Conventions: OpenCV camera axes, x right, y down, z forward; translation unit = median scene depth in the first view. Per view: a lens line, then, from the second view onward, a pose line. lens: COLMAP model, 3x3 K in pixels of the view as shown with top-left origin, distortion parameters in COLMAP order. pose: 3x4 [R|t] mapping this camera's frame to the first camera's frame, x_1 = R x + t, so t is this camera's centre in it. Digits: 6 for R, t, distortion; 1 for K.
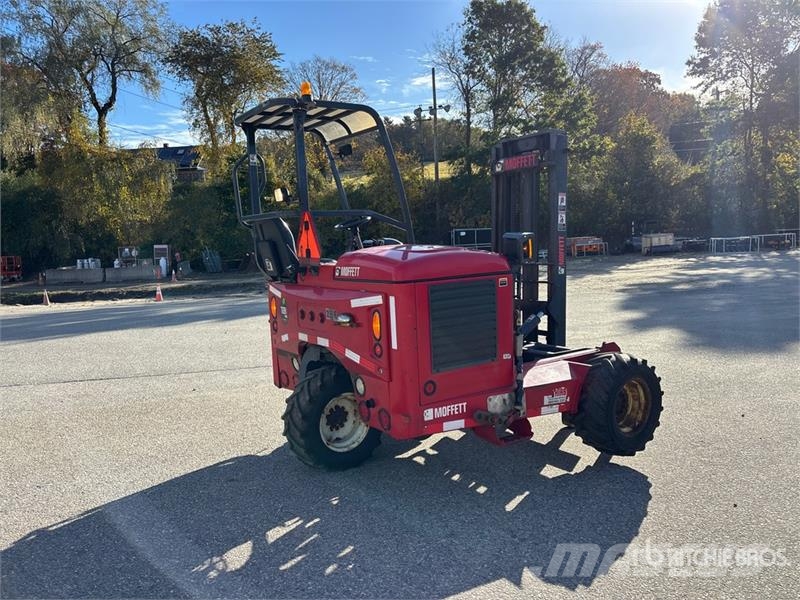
lens RADIAL K [[608.2, 0, 396.3], [0, 608.2, 304.1], [0, 0, 1]] dist [0.049791, -0.059291]
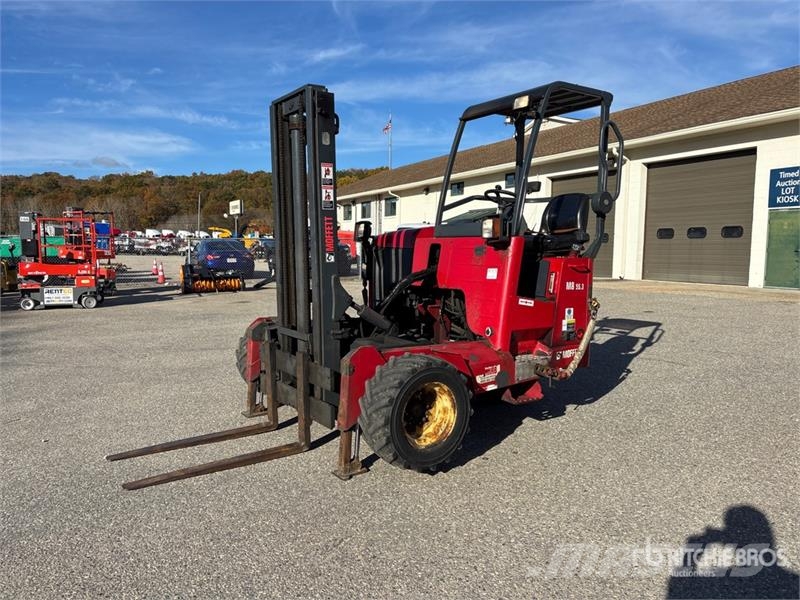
lens RADIAL K [[600.6, 0, 393.9], [0, 600.6, 304.2], [0, 0, 1]] dist [0.055817, -0.061178]
pose [[-0.999657, 0.023424, 0.011750, 0.091083], [0.025273, 0.980290, 0.195943, -0.161888], [-0.006928, 0.196173, -0.980545, 1.949949]]
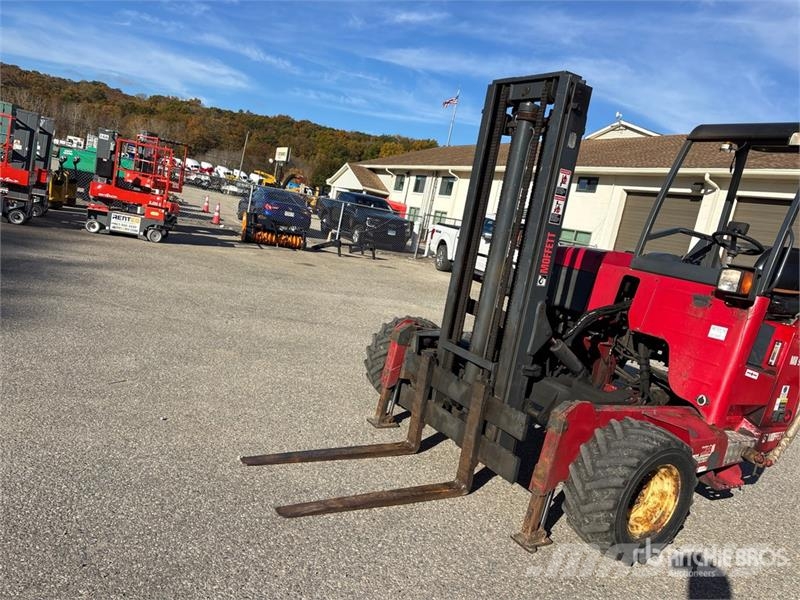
lens RADIAL K [[601.4, 0, 402.8], [0, 601.4, 305.7], [0, 0, 1]] dist [0.045363, -0.047976]
pose [[-0.985582, -0.167964, 0.020387, 0.326840], [-0.158122, 0.957236, 0.242275, -0.180583], [-0.060209, 0.235558, -0.969993, 1.818356]]
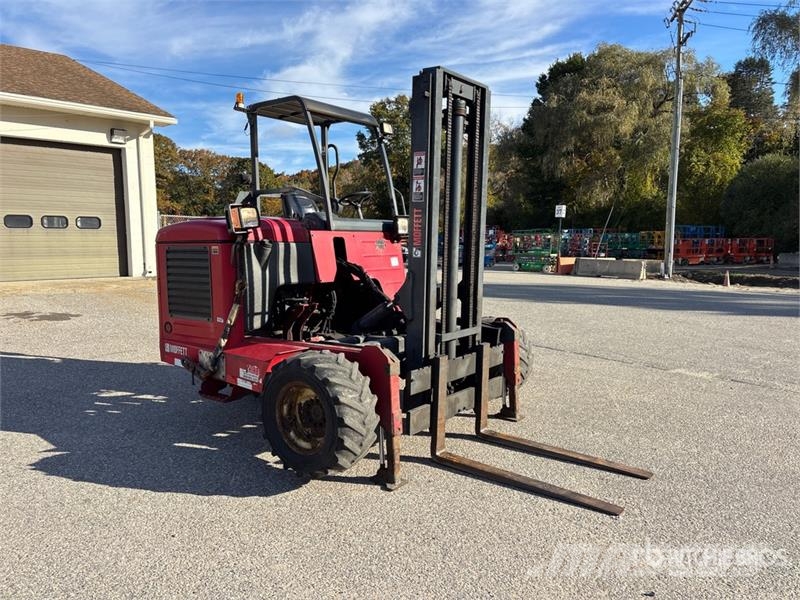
lens RADIAL K [[608.2, 0, 396.3], [0, 608.2, 304.1], [0, 0, 1]] dist [0.049791, -0.059291]
pose [[0.323041, 0.130722, -0.937313, 1.007281], [-0.106532, 0.989142, 0.101235, -0.066058], [0.940370, 0.067151, 0.333460, 0.723785]]
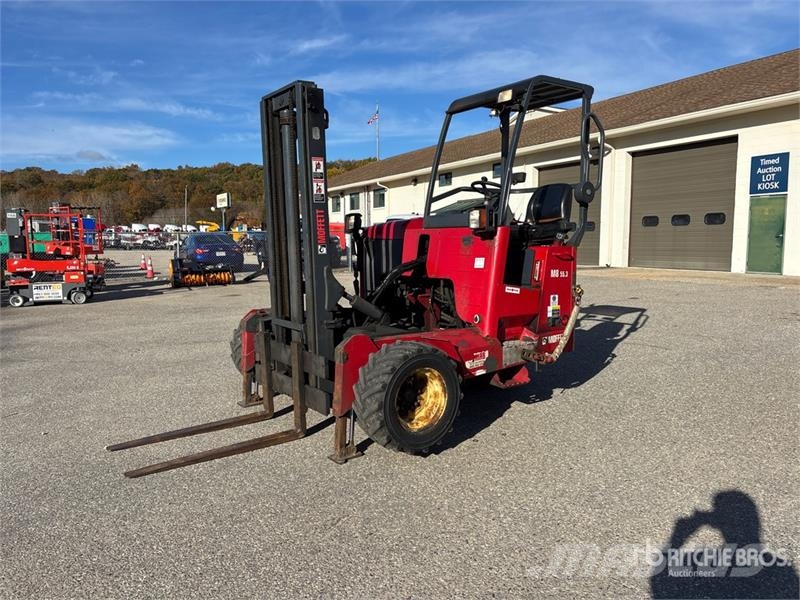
lens RADIAL K [[600.5, 0, 397.4], [0, 600.5, 302.9], [0, 0, 1]] dist [0.059012, -0.067070]
pose [[-0.999153, 0.039868, -0.010176, 0.092524], [0.036866, 0.977245, 0.208883, -0.164662], [0.018272, 0.208331, -0.977888, 1.976477]]
